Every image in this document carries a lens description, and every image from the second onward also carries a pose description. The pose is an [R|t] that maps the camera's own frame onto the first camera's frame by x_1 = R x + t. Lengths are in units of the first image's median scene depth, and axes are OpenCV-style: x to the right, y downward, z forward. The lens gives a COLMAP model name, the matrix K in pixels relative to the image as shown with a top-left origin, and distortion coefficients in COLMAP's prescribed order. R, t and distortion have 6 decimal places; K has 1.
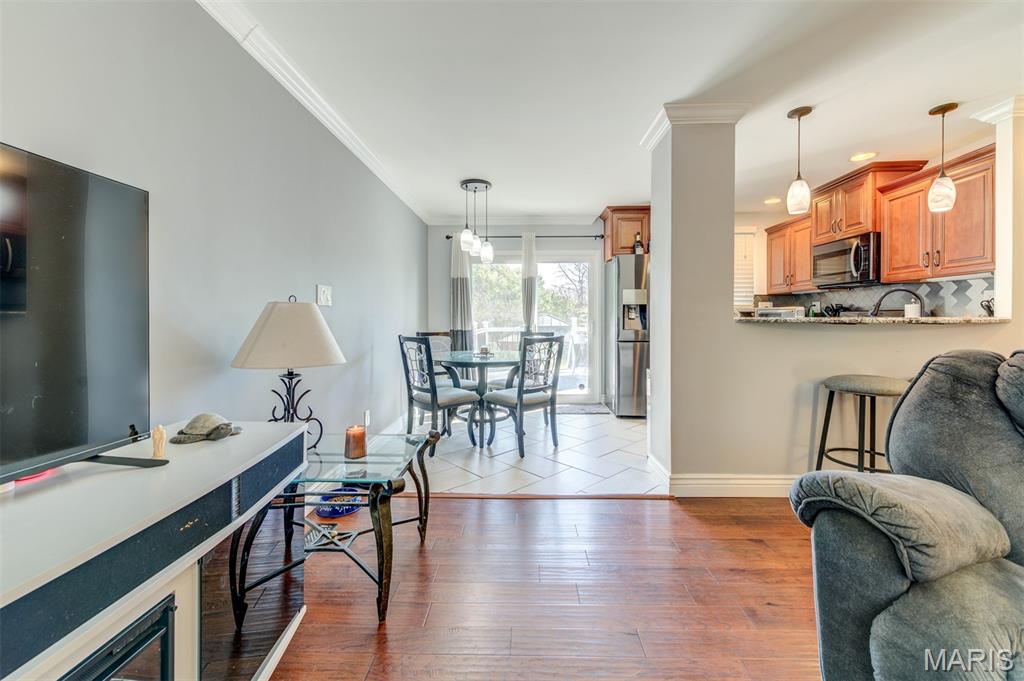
lens RADIAL K [[407.8, 0, 520.8], [0, 407.8, 318.5], [0, 0, 1]] dist [0.003234, -0.001661]
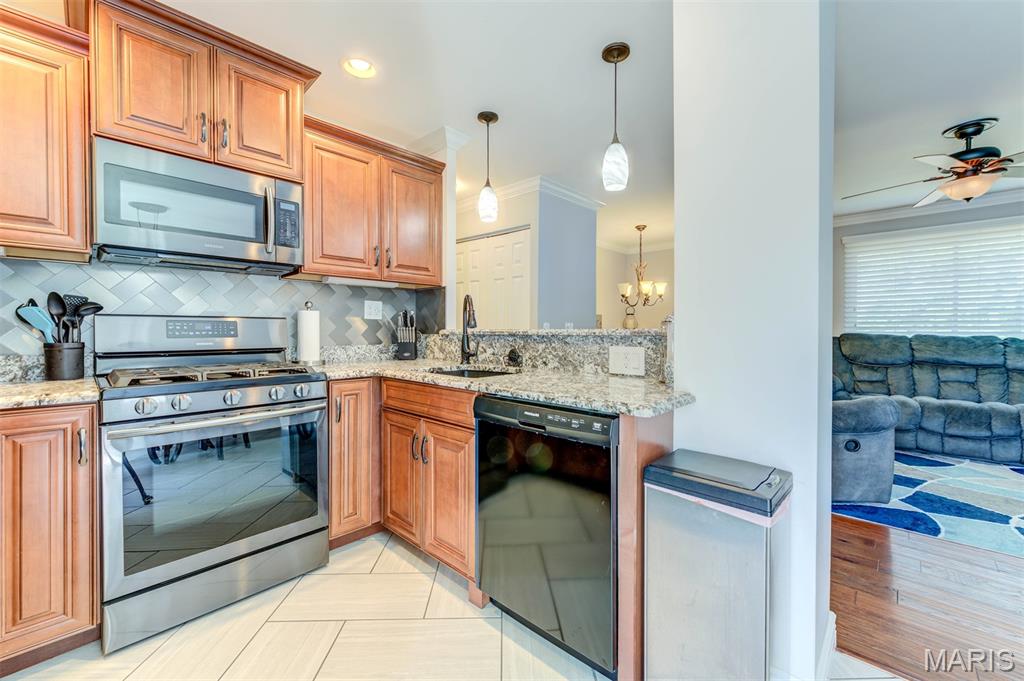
lens RADIAL K [[407.8, 0, 517.8], [0, 407.8, 333.2], [0, 0, 1]] dist [0.003234, -0.001661]
pose [[-0.744373, -0.006611, 0.667731, 0.174753], [-0.001248, 0.999963, 0.008509, -0.001497], [-0.667763, 0.005500, -0.744354, 0.932854]]
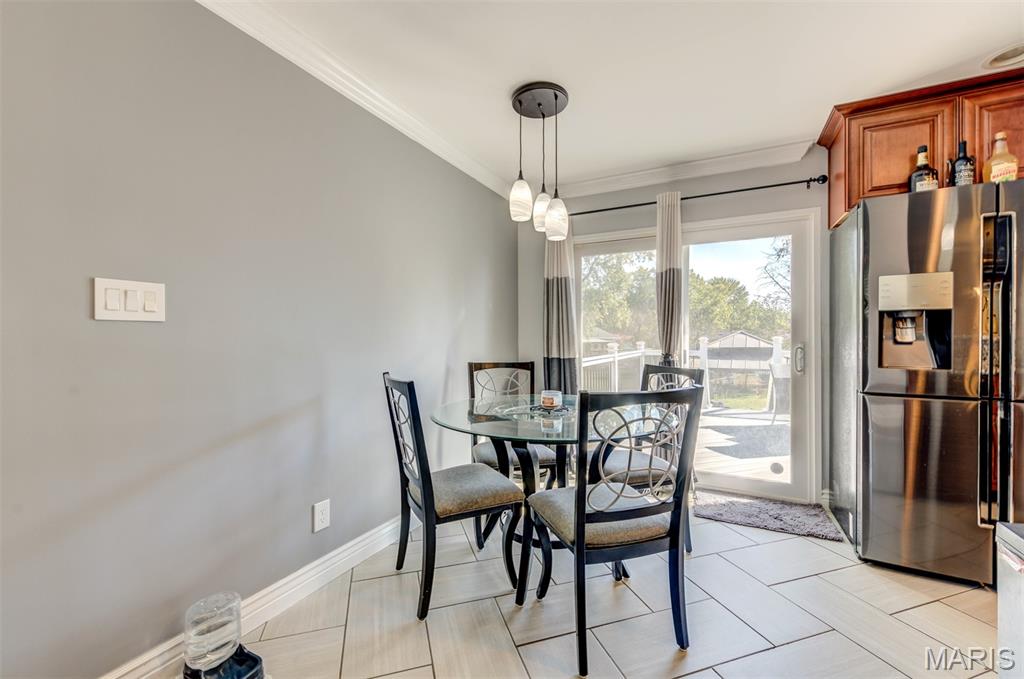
lens RADIAL K [[407.8, 0, 516.2], [0, 407.8, 337.5], [0, 0, 1]] dist [0.003234, -0.001661]
pose [[0.895327, -0.000339, -0.445410, 0.091042], [0.001784, 0.999994, 0.002826, -0.006795], [0.445406, -0.003325, 0.895322, 0.408384]]
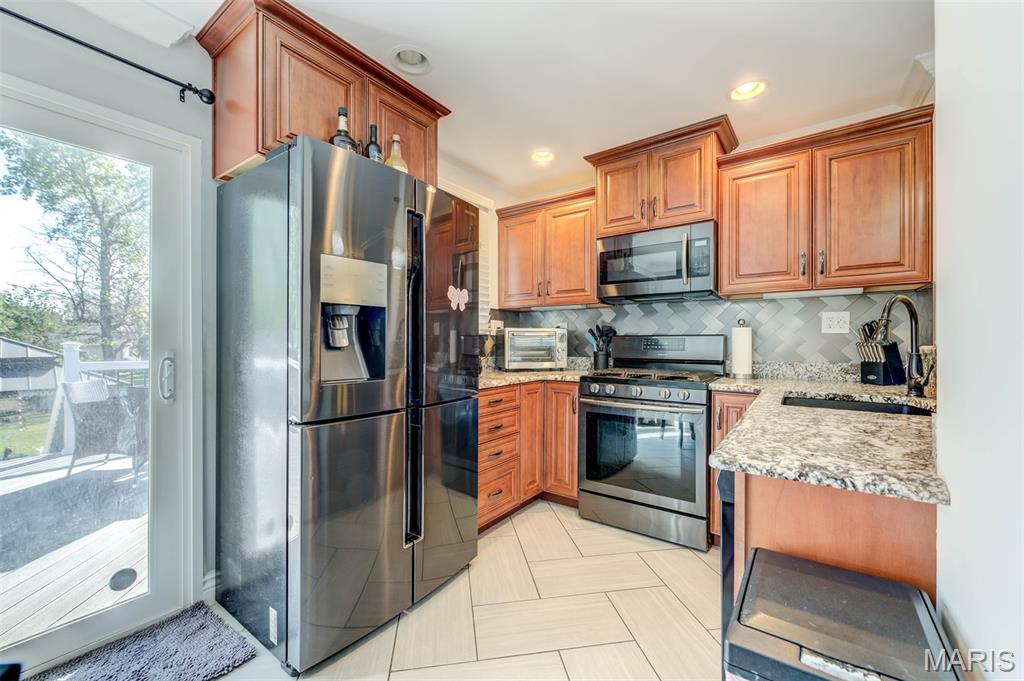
lens RADIAL K [[407.8, 0, 506.0], [0, 407.8, 343.1], [0, 0, 1]] dist [0.003234, -0.001661]
pose [[0.575834, 0.000685, 0.817566, 0.074966], [-0.001944, 0.999998, 0.000531, -0.003891], [-0.817564, -0.001895, 0.575834, 0.673214]]
